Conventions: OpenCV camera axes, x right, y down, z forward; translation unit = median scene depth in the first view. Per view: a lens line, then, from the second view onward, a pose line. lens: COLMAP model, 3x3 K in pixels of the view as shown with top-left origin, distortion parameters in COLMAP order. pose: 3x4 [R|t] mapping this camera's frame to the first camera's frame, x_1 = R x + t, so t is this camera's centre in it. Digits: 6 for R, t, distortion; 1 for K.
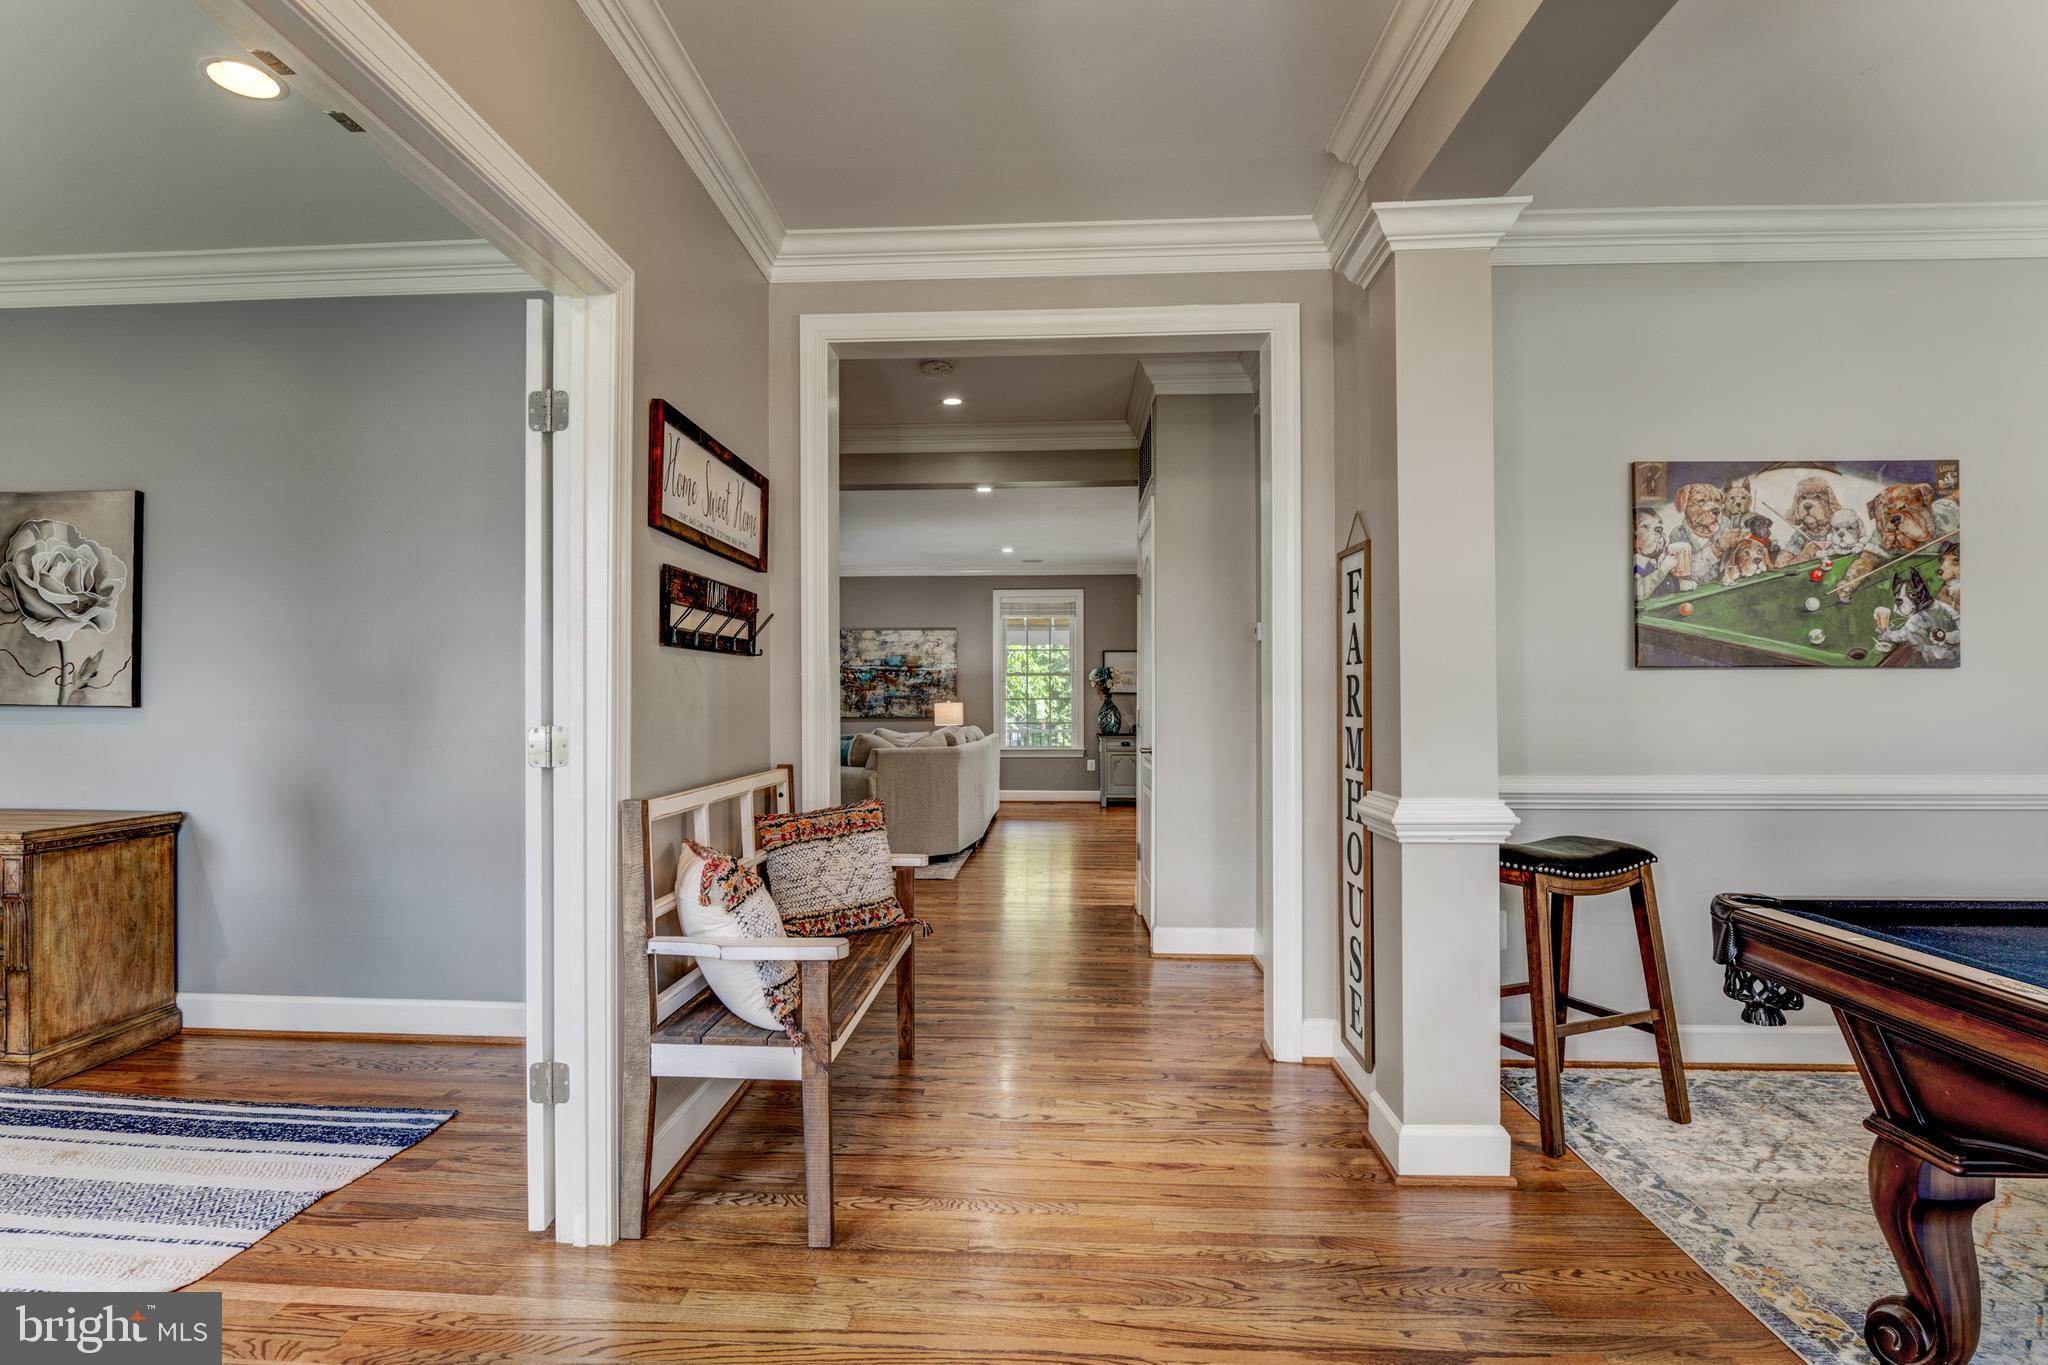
lens RADIAL K [[1025.5, 0, 1014.1], [0, 1025.5, 691.2], [0, 0, 1]] dist [-0.015105, -0.000133]
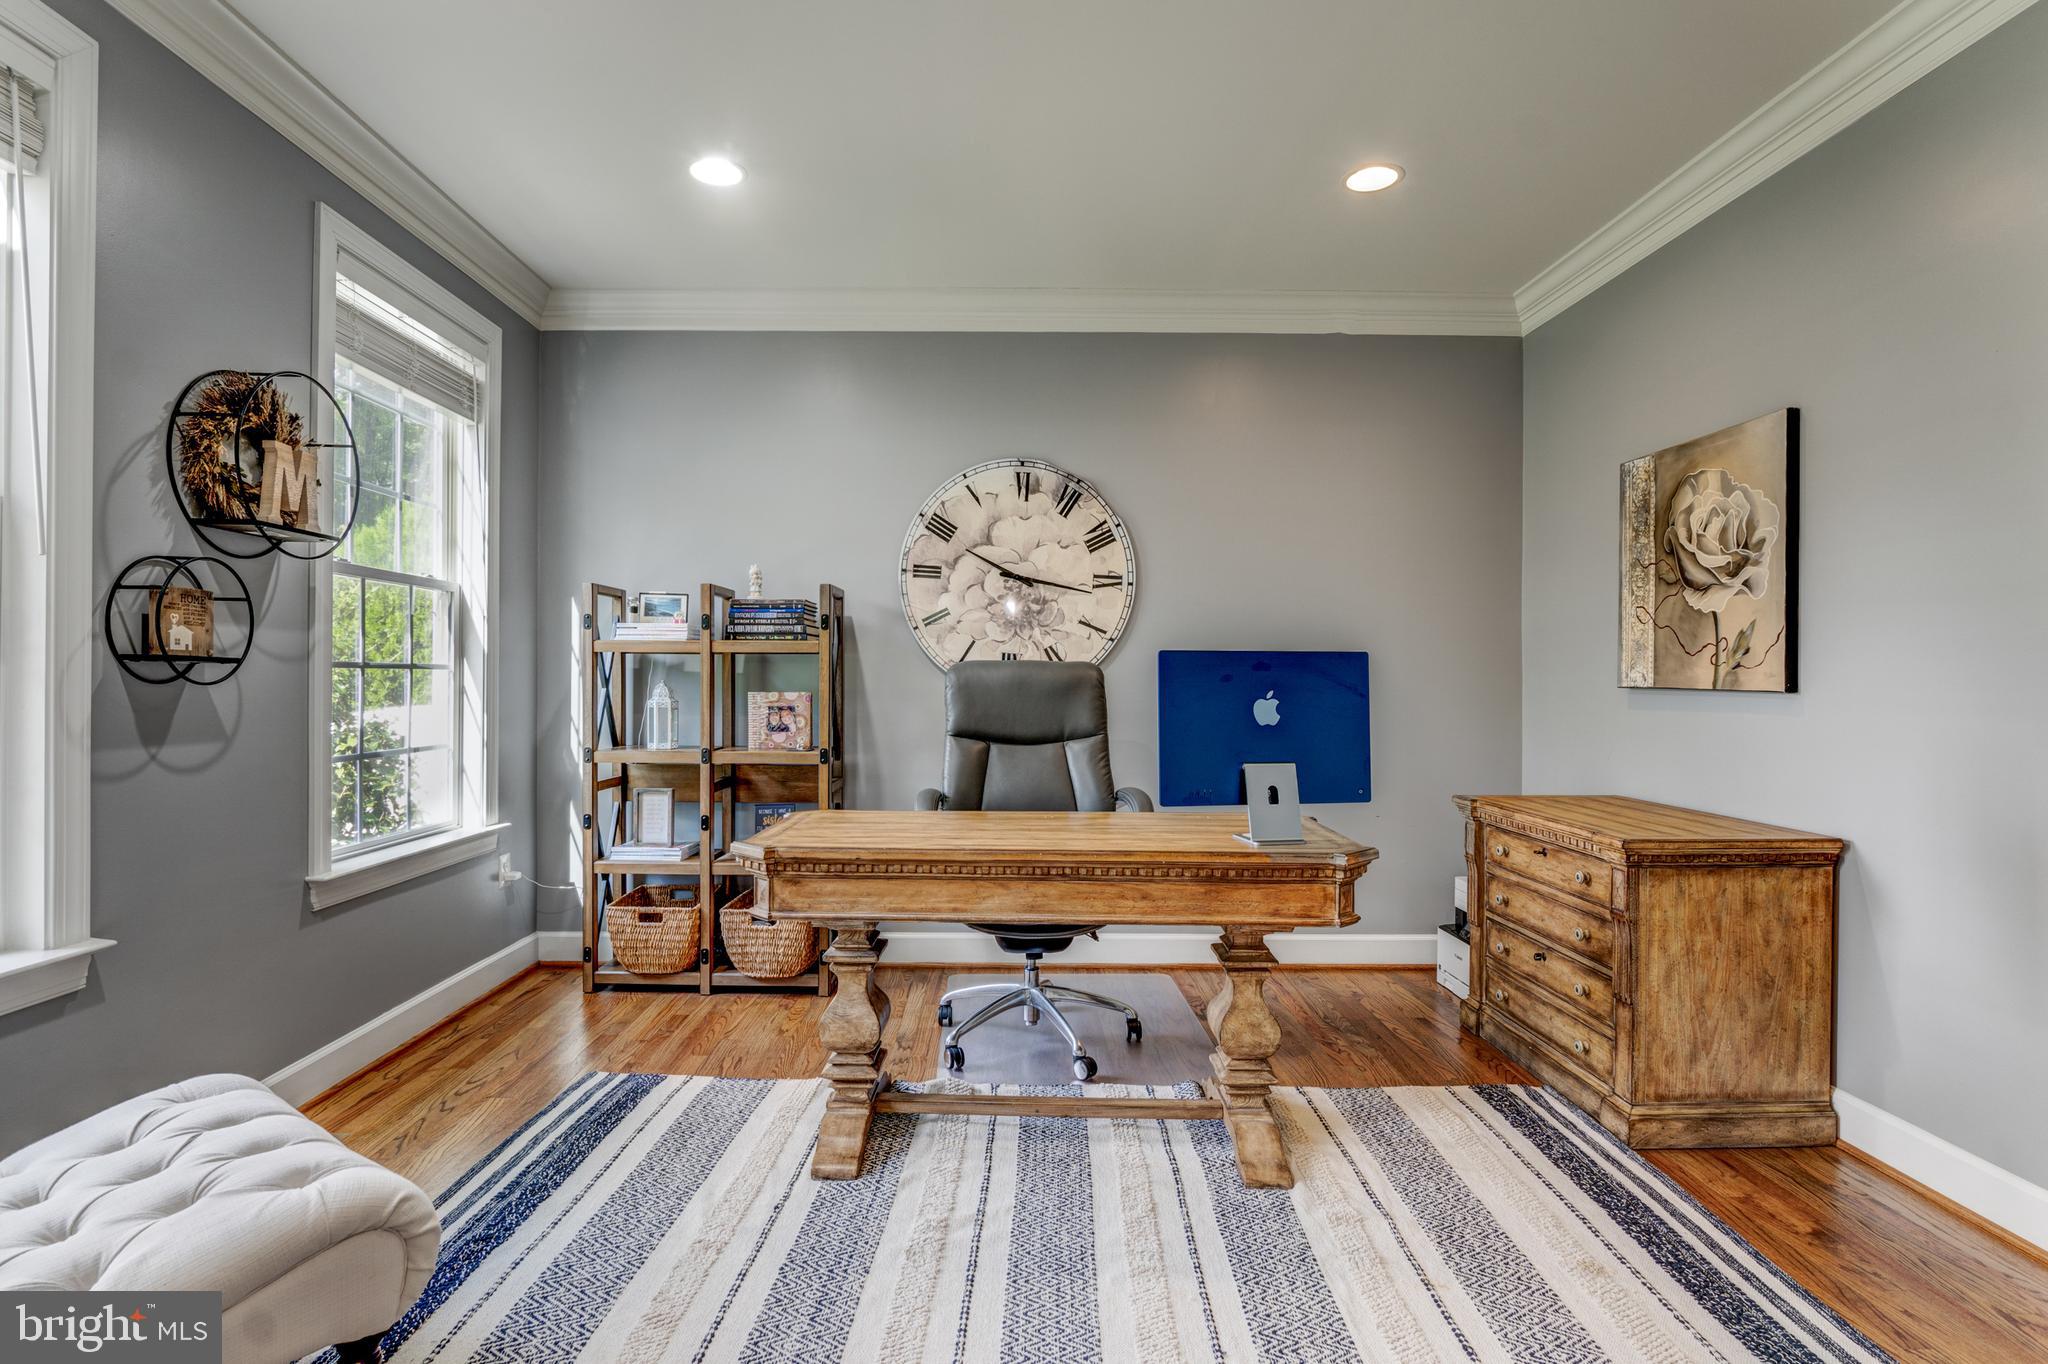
lens RADIAL K [[1025.5, 0, 1031.0], [0, 1025.5, 684.8], [0, 0, 1]] dist [-0.015105, -0.000133]
pose [[0.054204, 0.004775, -0.998518, -0.140947], [0.005156, 0.999974, 0.005062, 0.003162], [0.998517, -0.005422, 0.054178, 0.405628]]
